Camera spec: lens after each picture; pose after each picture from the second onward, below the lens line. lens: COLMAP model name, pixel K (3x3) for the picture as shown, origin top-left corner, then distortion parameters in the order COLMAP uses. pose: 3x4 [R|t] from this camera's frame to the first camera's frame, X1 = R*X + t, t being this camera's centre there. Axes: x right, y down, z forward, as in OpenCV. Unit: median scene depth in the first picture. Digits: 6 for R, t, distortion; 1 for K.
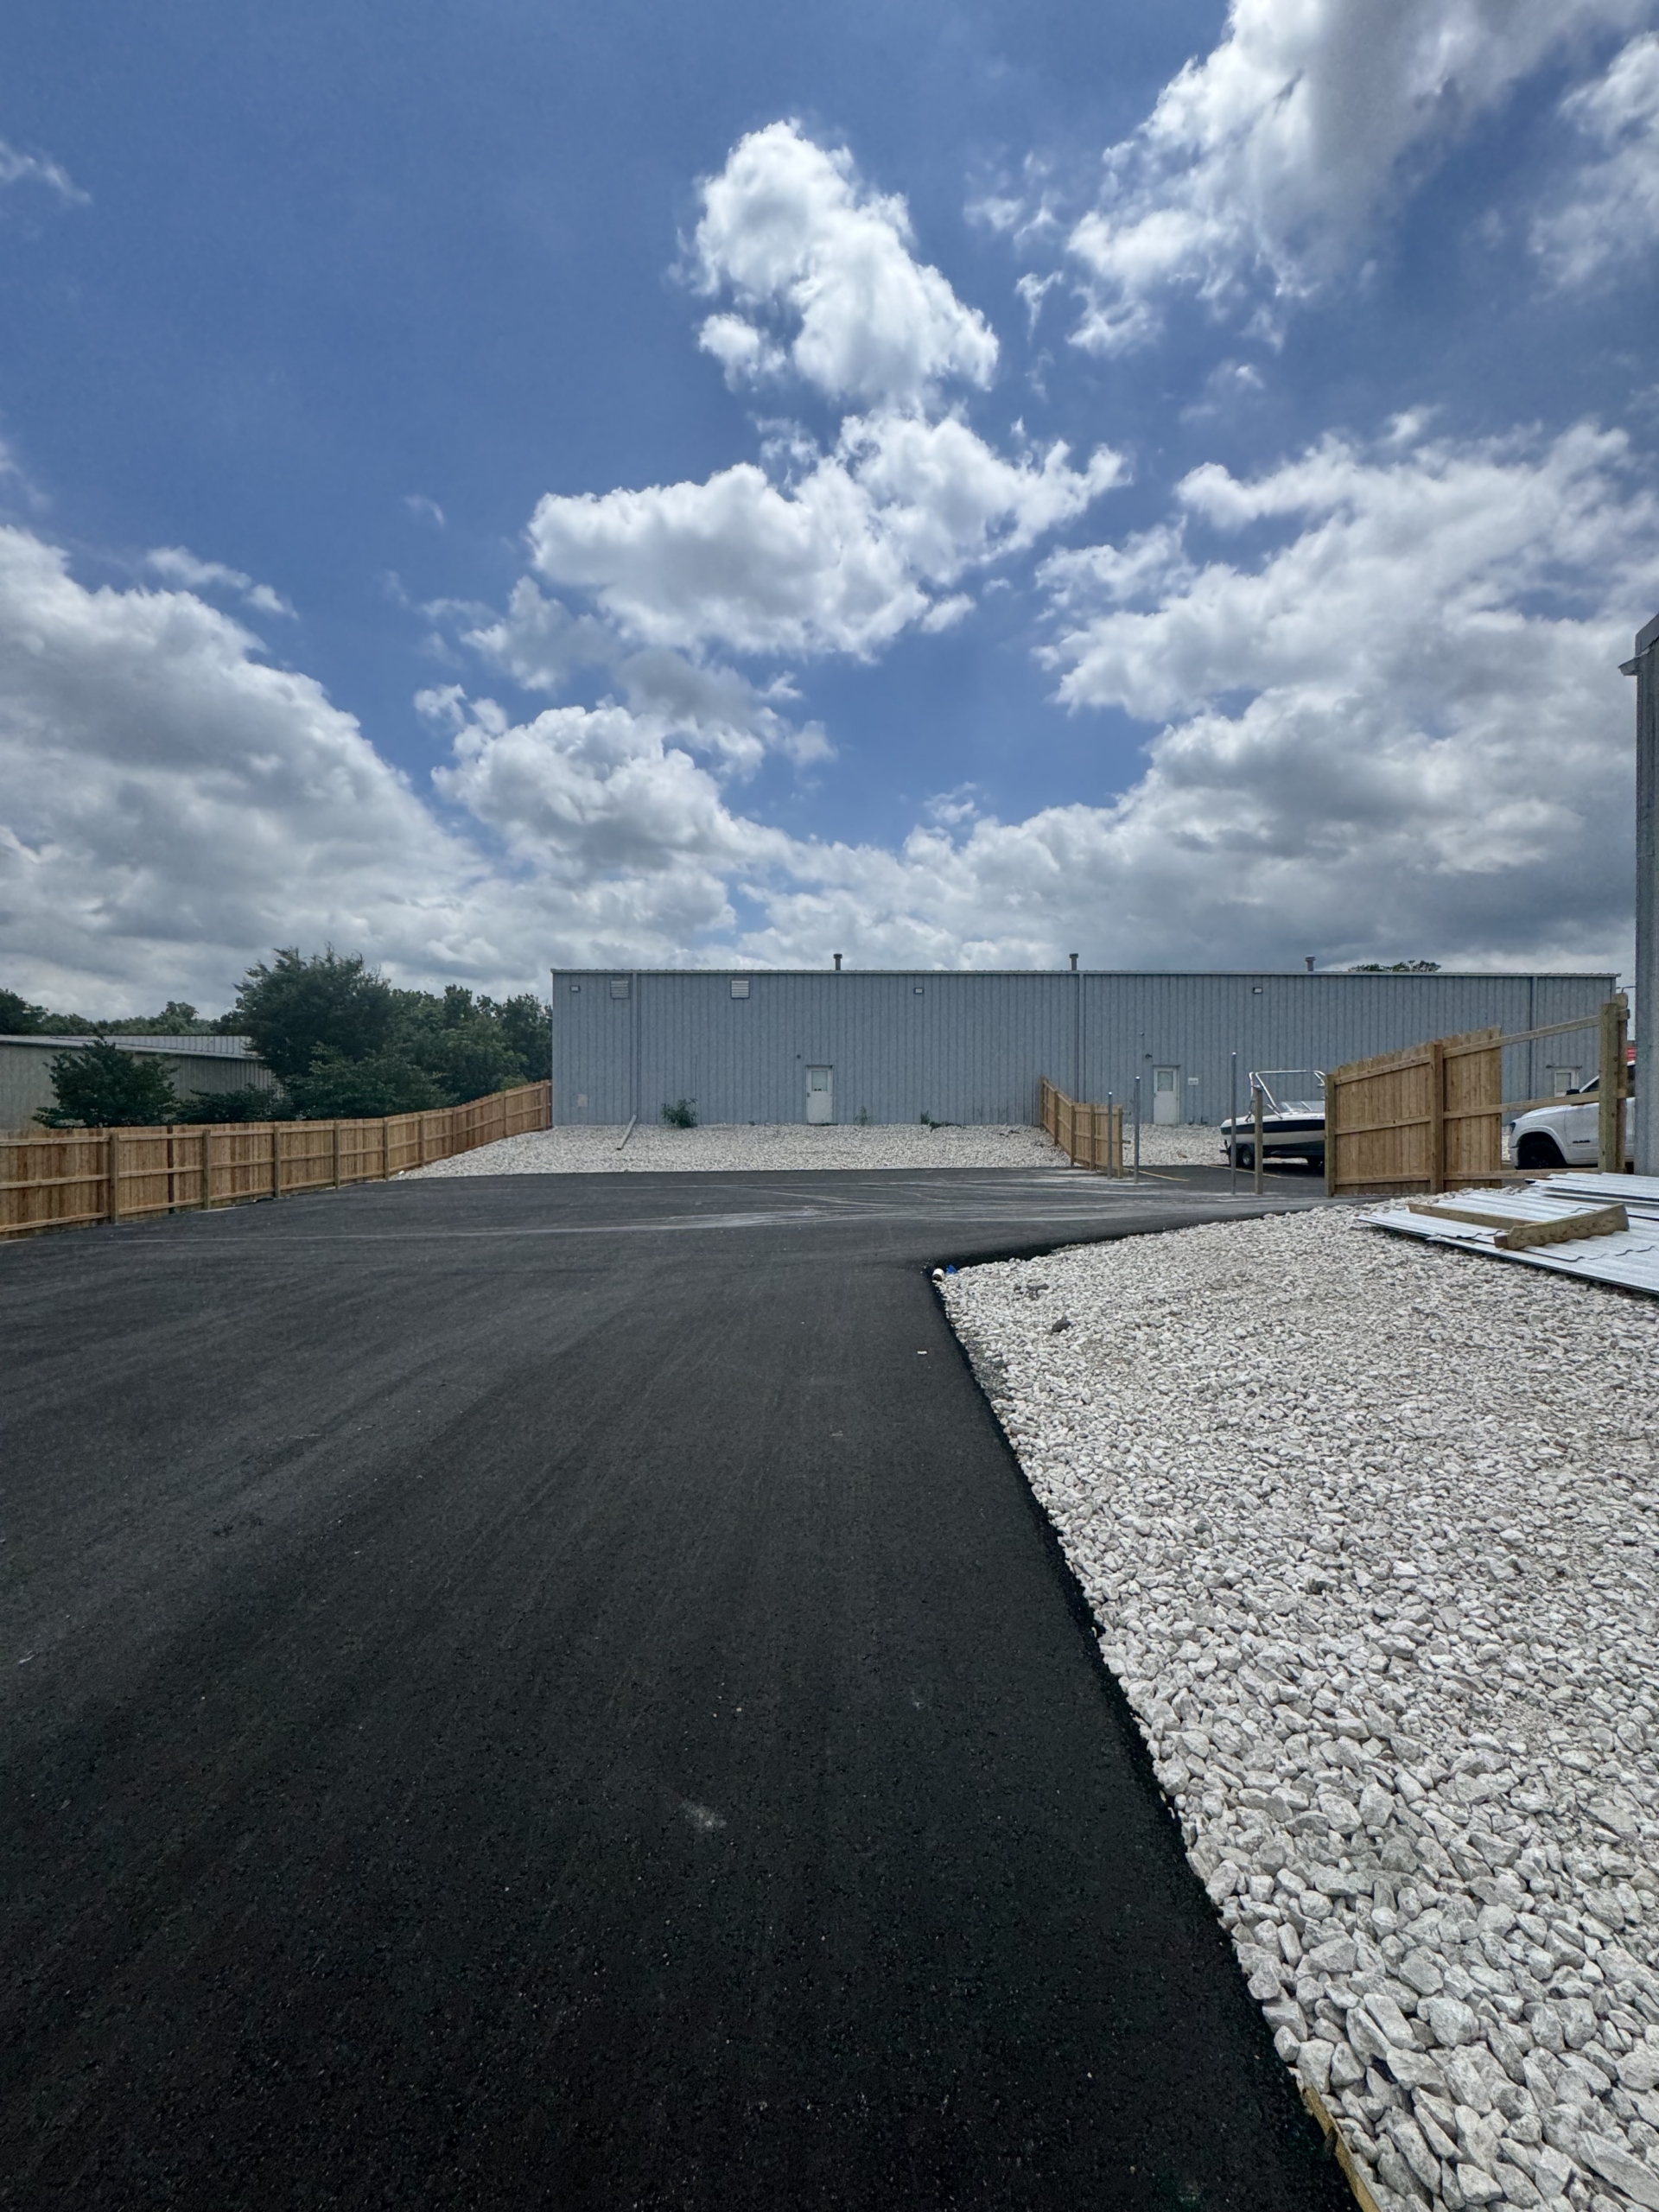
lens RADIAL K [[902.9, 0, 834.4], [0, 902.9, 973.4], [0, 0, 1]] dist [0.020386, 0.000280]
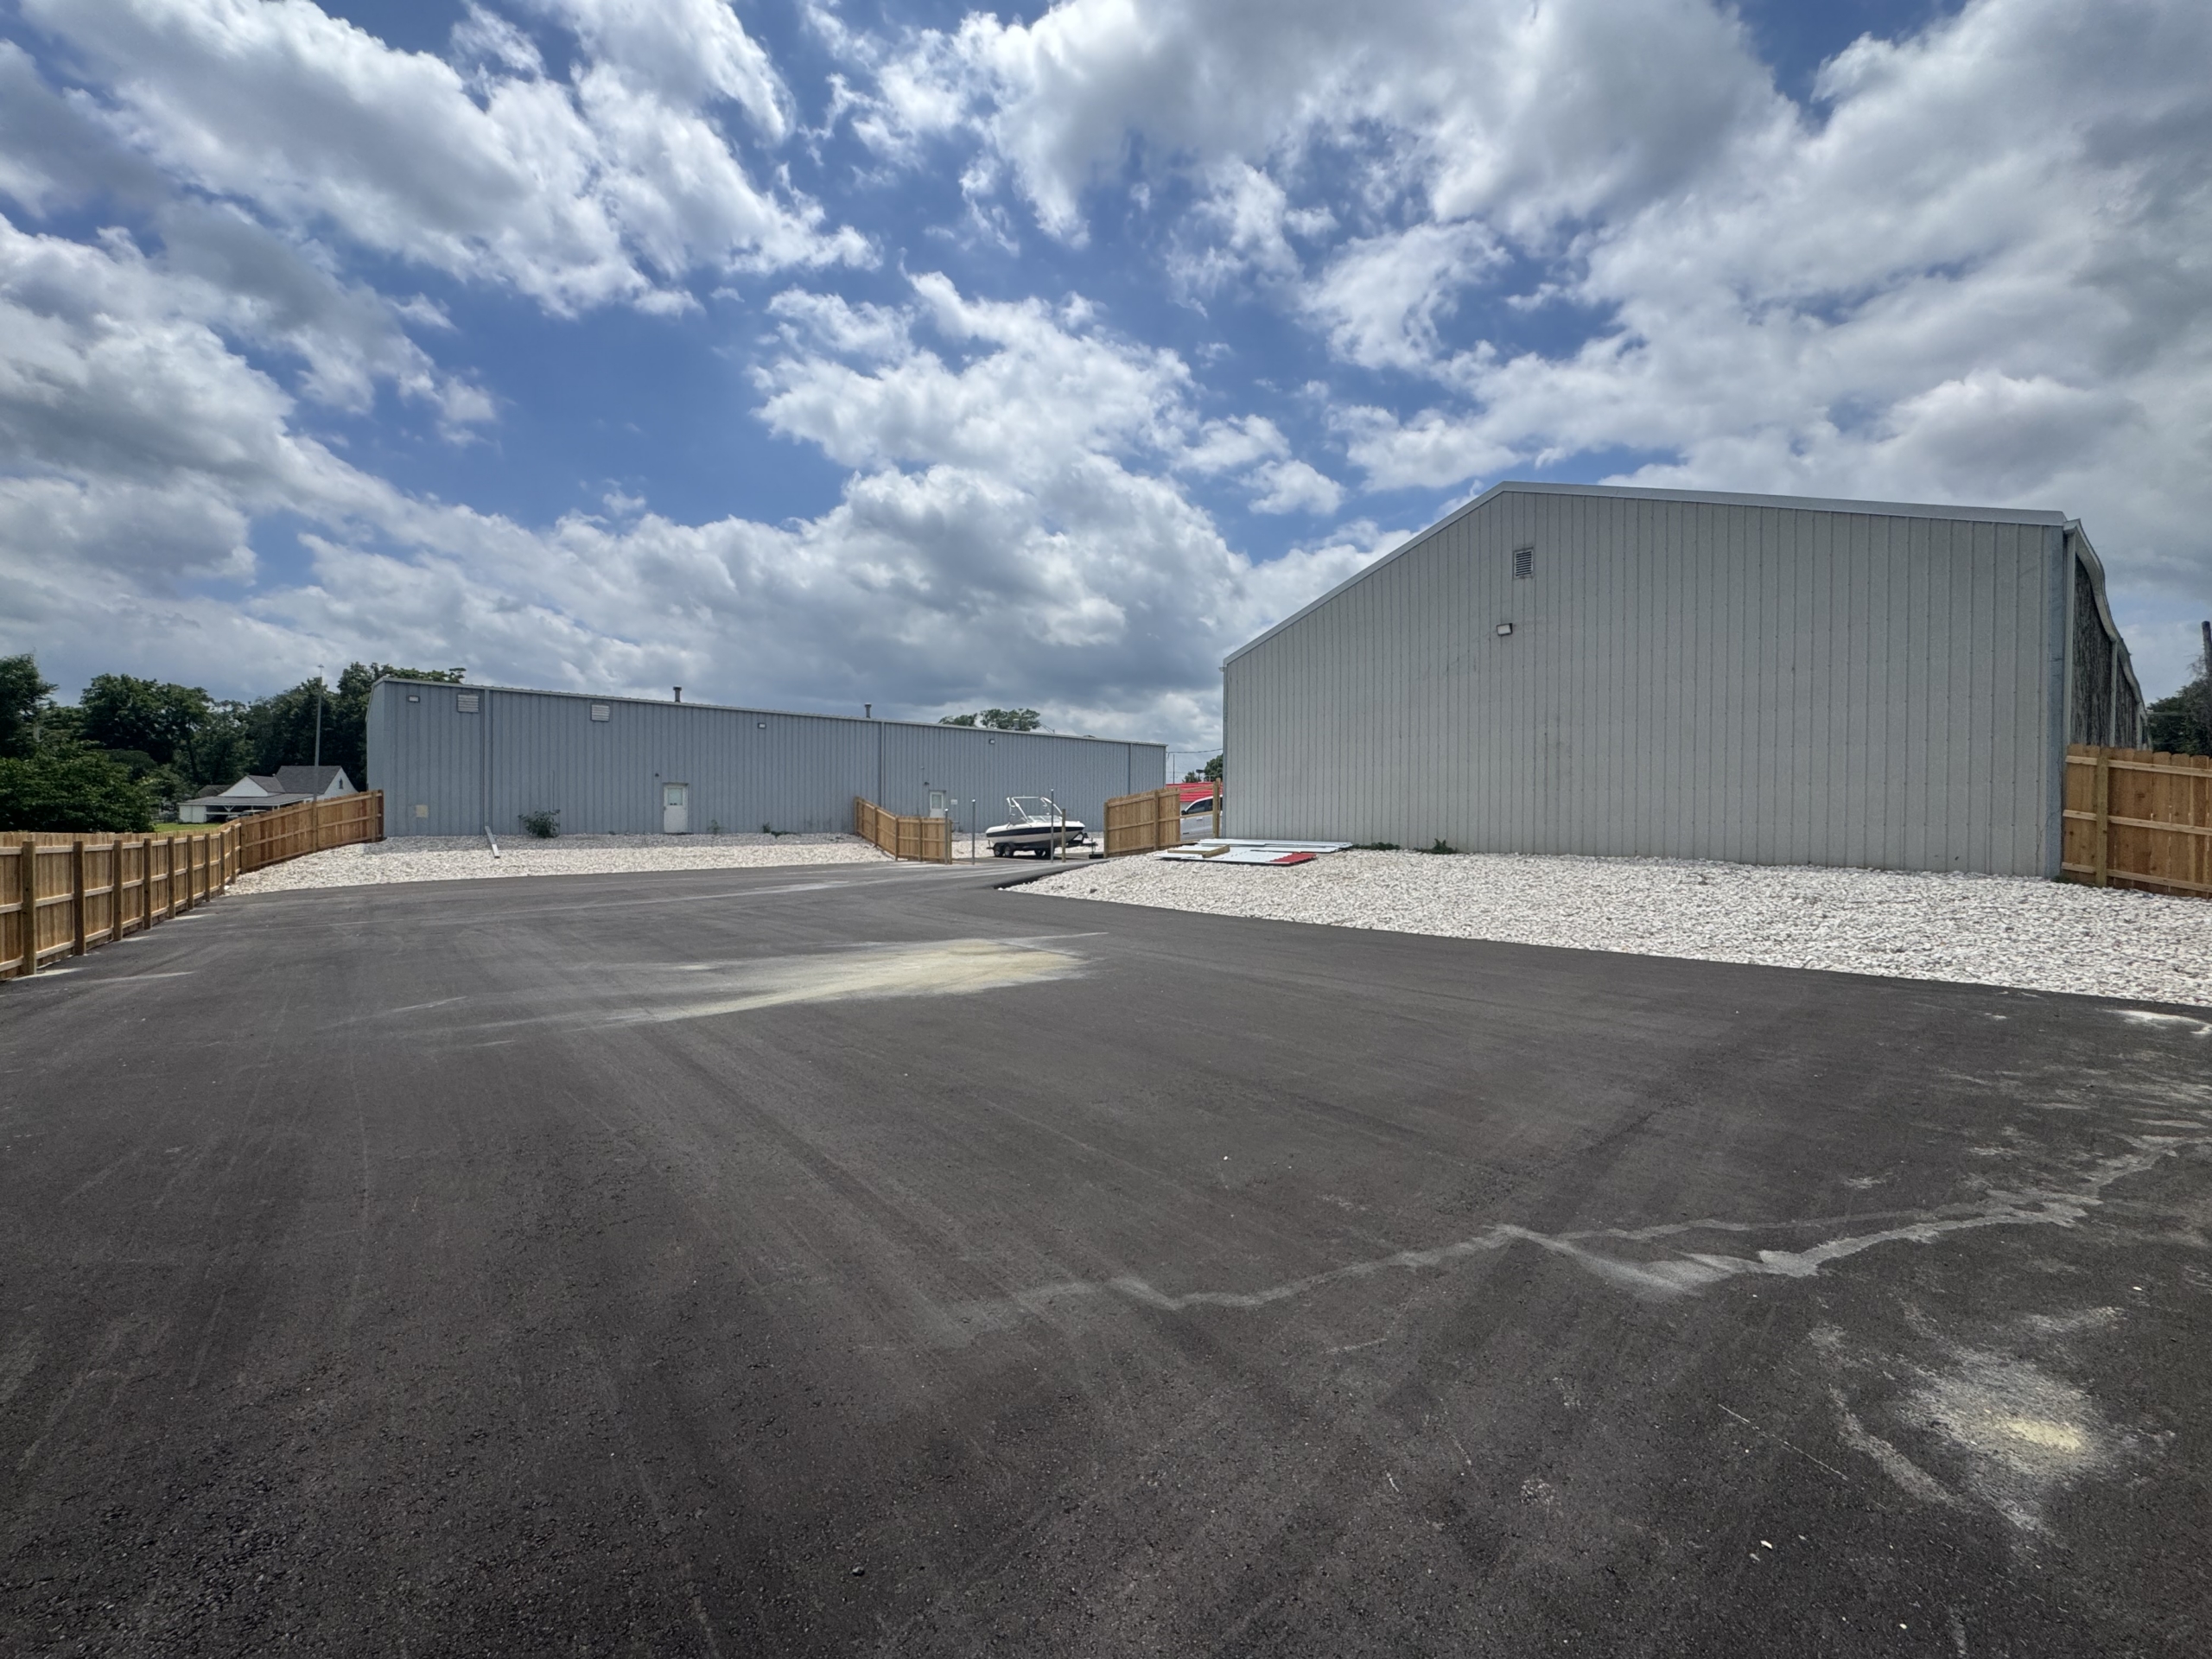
lens RADIAL K [[889.2, 0, 1106.0], [0, 889.2, 829.5], [0, 0, 1]] dist [-0.001300, 0.000458]
pose [[0.767952, -0.003439, 0.640498, -0.116760], [-0.097081, 0.987808, 0.121703, -0.011314], [-0.633107, -0.155642, 0.758255, -0.078544]]
